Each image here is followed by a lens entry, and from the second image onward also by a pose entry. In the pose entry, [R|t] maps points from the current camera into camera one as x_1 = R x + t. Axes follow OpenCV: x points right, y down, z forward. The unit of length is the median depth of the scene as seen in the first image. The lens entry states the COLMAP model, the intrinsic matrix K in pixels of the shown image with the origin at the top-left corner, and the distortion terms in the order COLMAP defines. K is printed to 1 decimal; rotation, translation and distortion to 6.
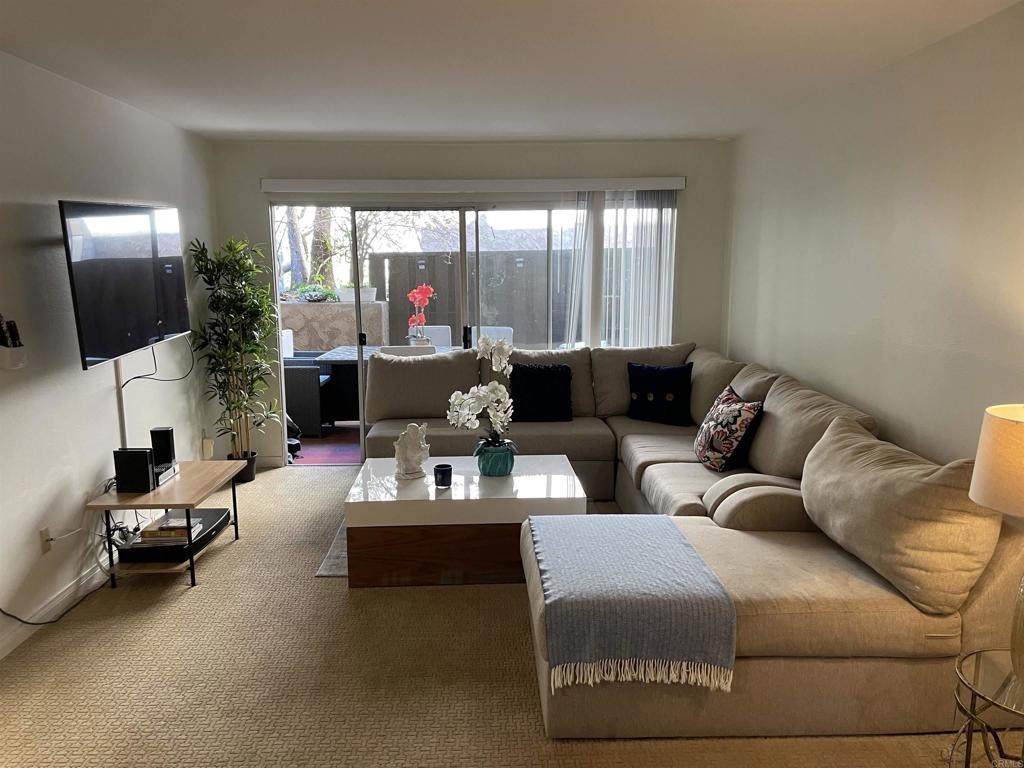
lens RADIAL K [[789.9, 0, 503.6], [0, 789.9, 382.1], [0, 0, 1]] dist [0.087407, -0.122135]
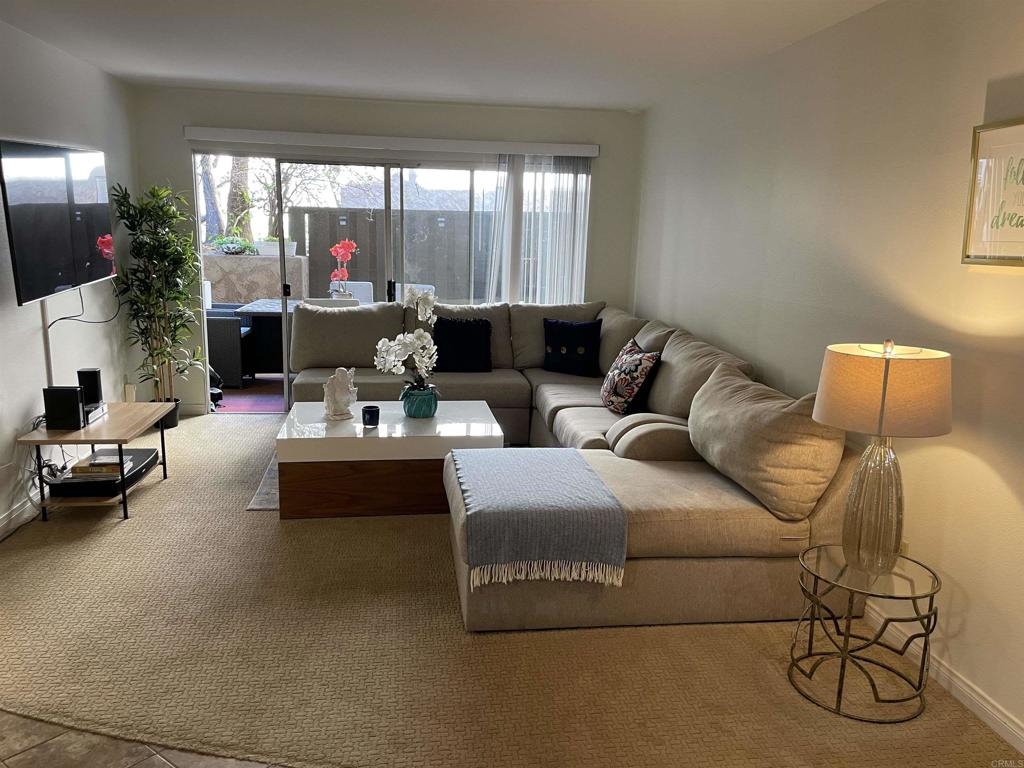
lens RADIAL K [[789.9, 0, 518.4], [0, 789.9, 383.3], [0, 0, 1]] dist [0.087407, -0.122135]
pose [[0.992409, 0.010420, 0.122541, -0.009571], [-0.015898, 0.998913, 0.043815, 0.022840], [-0.121951, -0.045430, 0.991496, -0.082648]]
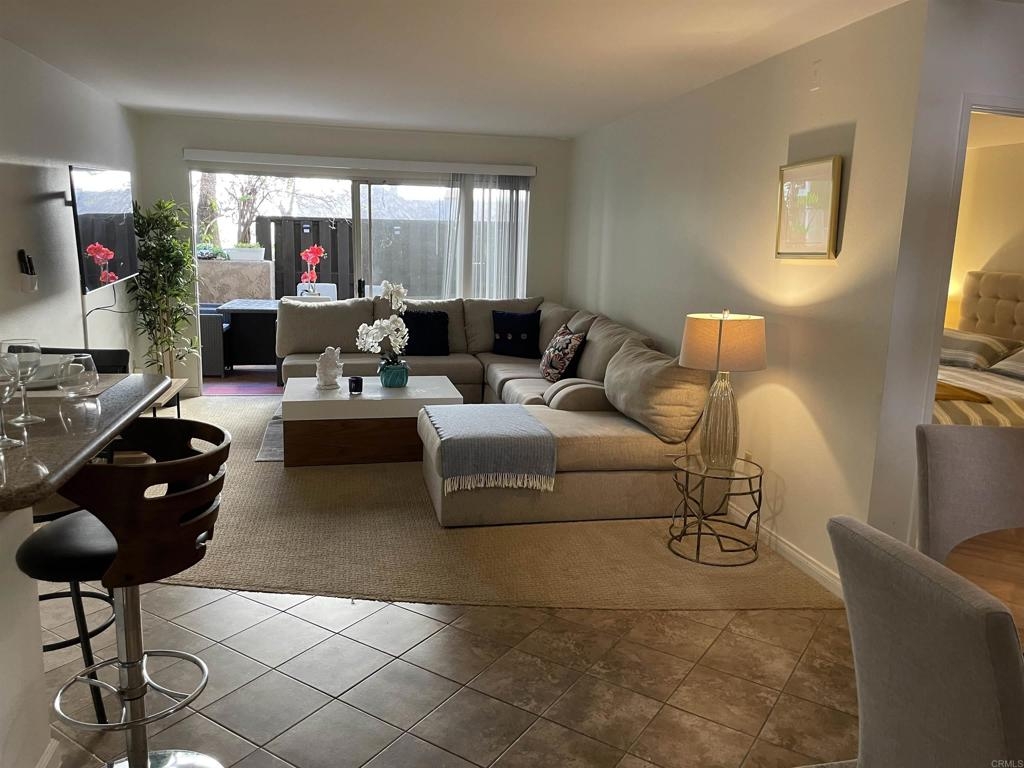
lens RADIAL K [[789.9, 0, 533.2], [0, 789.9, 379.3], [0, 0, 1]] dist [0.087407, -0.122135]
pose [[0.978494, -0.003750, 0.206241, -0.056651], [-0.002116, 0.999600, 0.028211, 0.067516], [-0.206265, -0.028041, 0.978094, -0.356932]]
